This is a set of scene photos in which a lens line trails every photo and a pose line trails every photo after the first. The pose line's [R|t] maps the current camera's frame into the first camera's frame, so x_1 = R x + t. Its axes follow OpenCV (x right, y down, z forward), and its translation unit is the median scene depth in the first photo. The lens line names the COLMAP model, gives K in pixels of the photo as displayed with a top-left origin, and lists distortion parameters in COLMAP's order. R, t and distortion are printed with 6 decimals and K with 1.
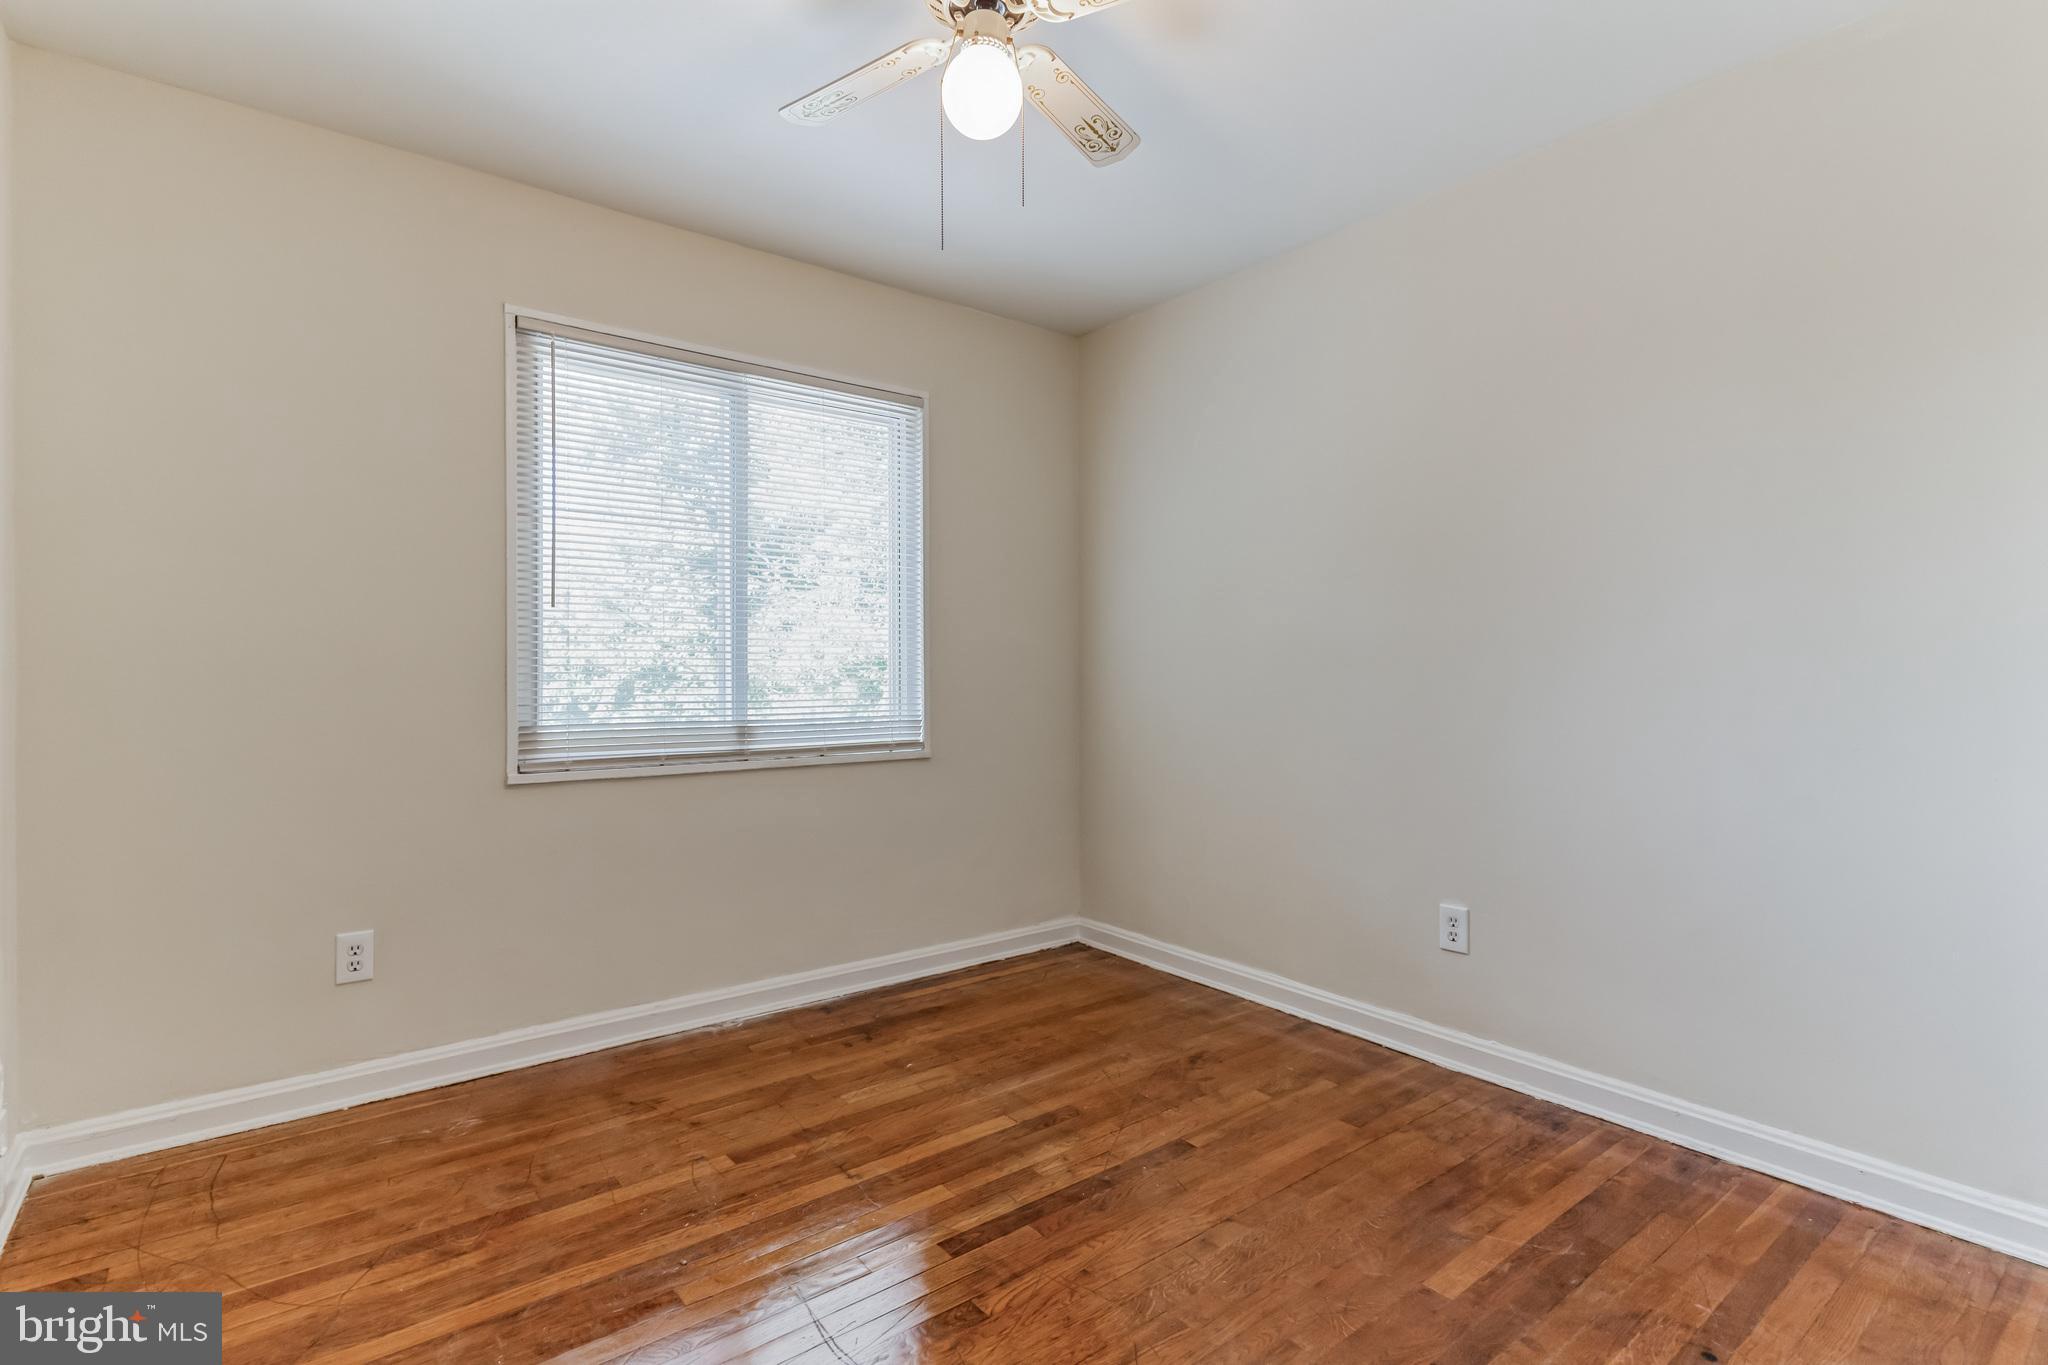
lens RADIAL K [[988.3, 0, 1003.1], [0, 988.3, 682.1], [0, 0, 1]] dist [0.004799, -0.000842]
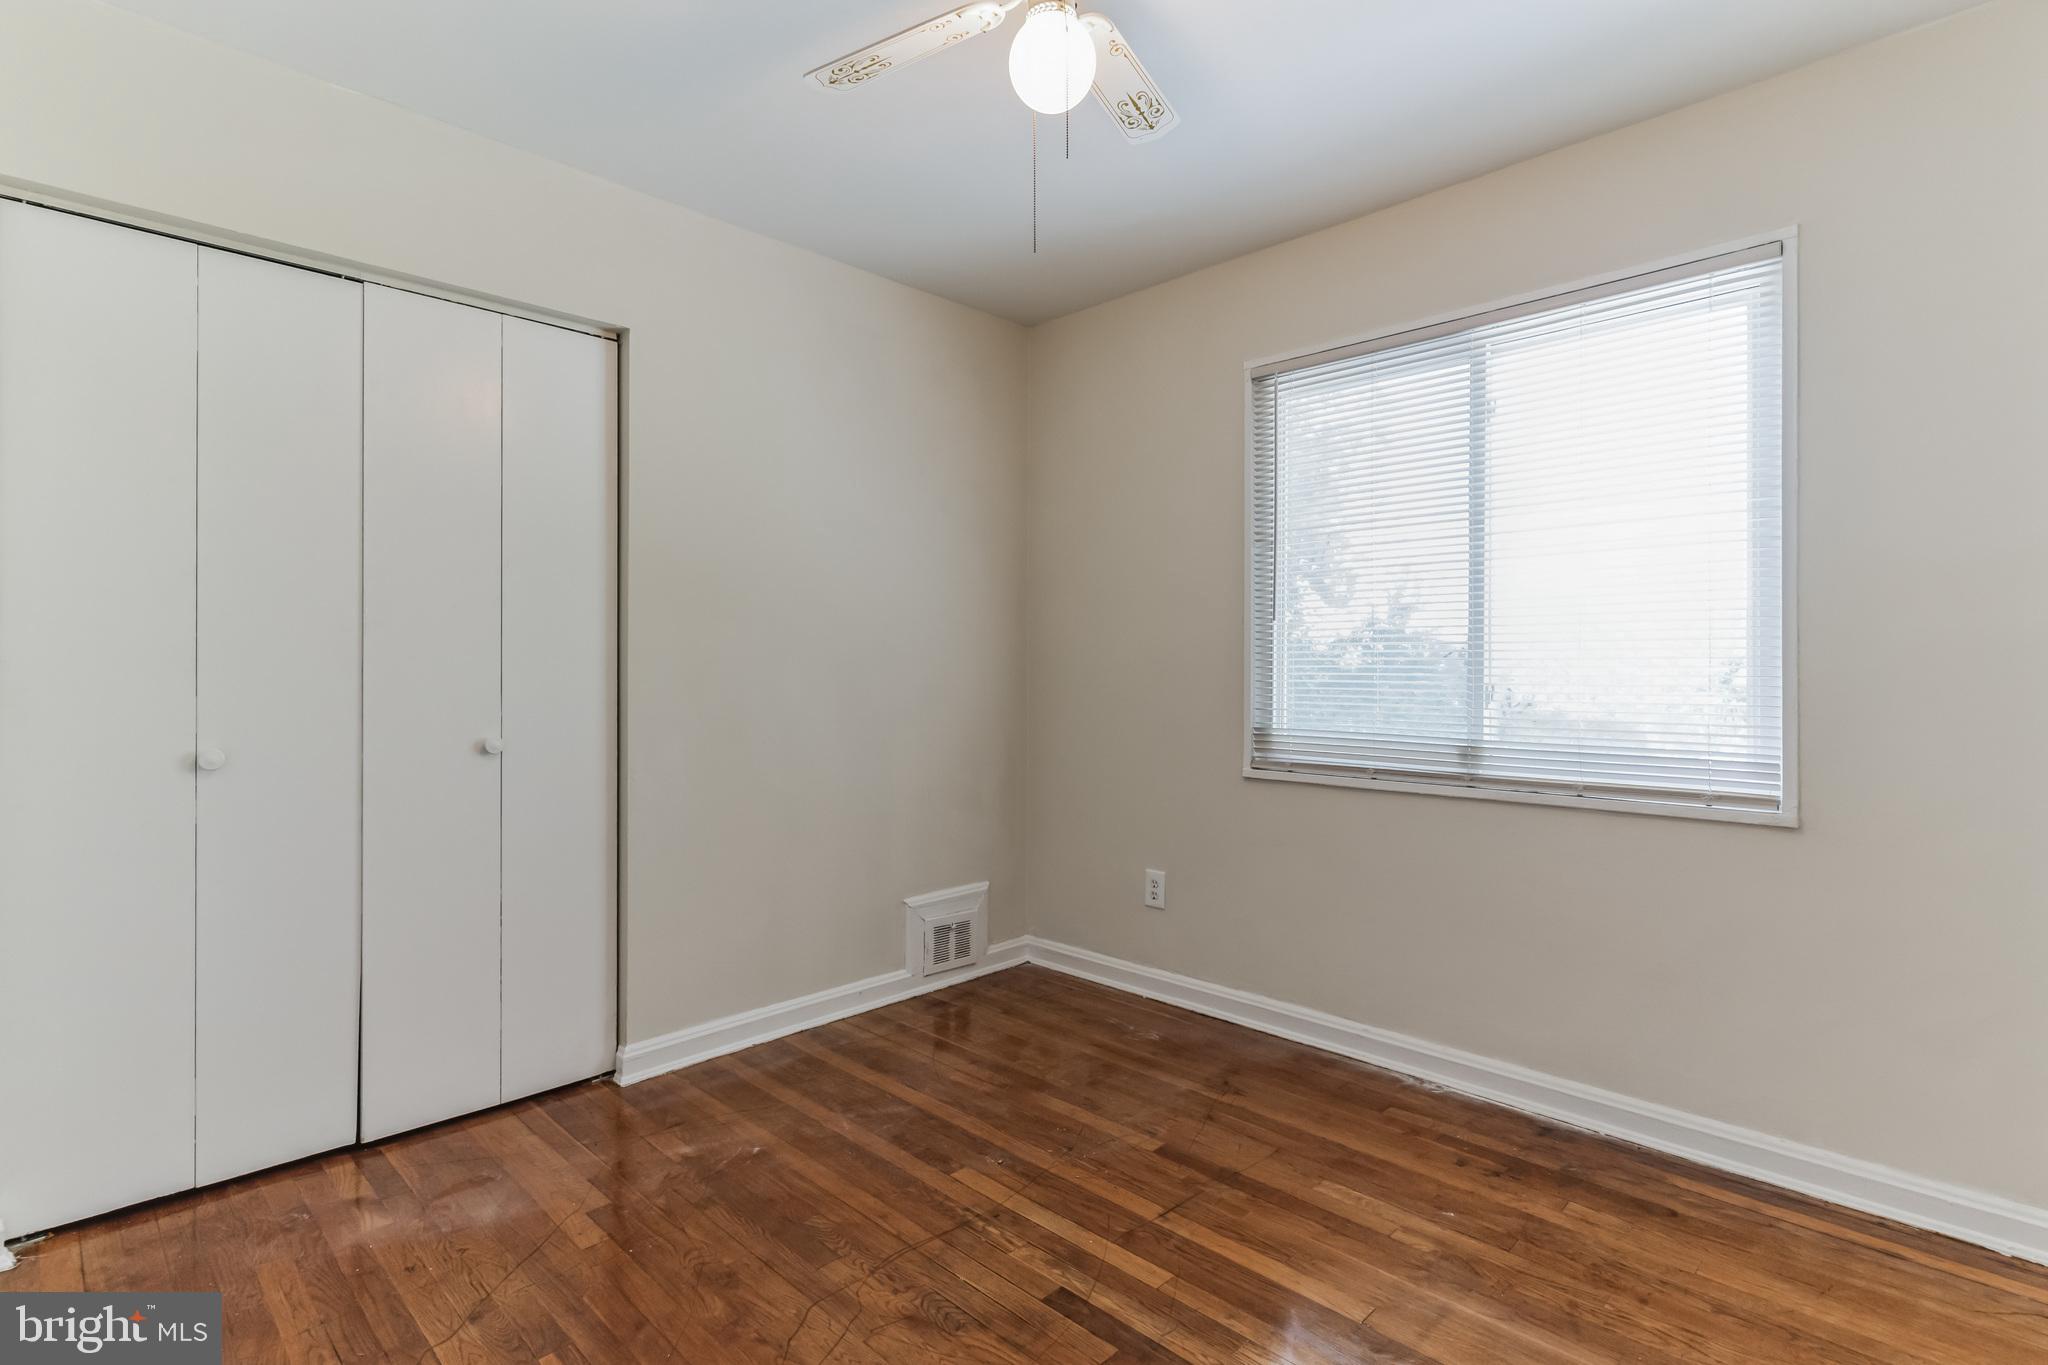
lens RADIAL K [[988.3, 0, 1003.7], [0, 988.3, 671.8], [0, 0, 1]] dist [0.004799, -0.000842]
pose [[0.118871, 0.000437, -0.992910, 0.611280], [-0.016936, 0.999855, -0.001587, -0.012717], [0.992765, 0.017004, 0.118861, 0.580233]]
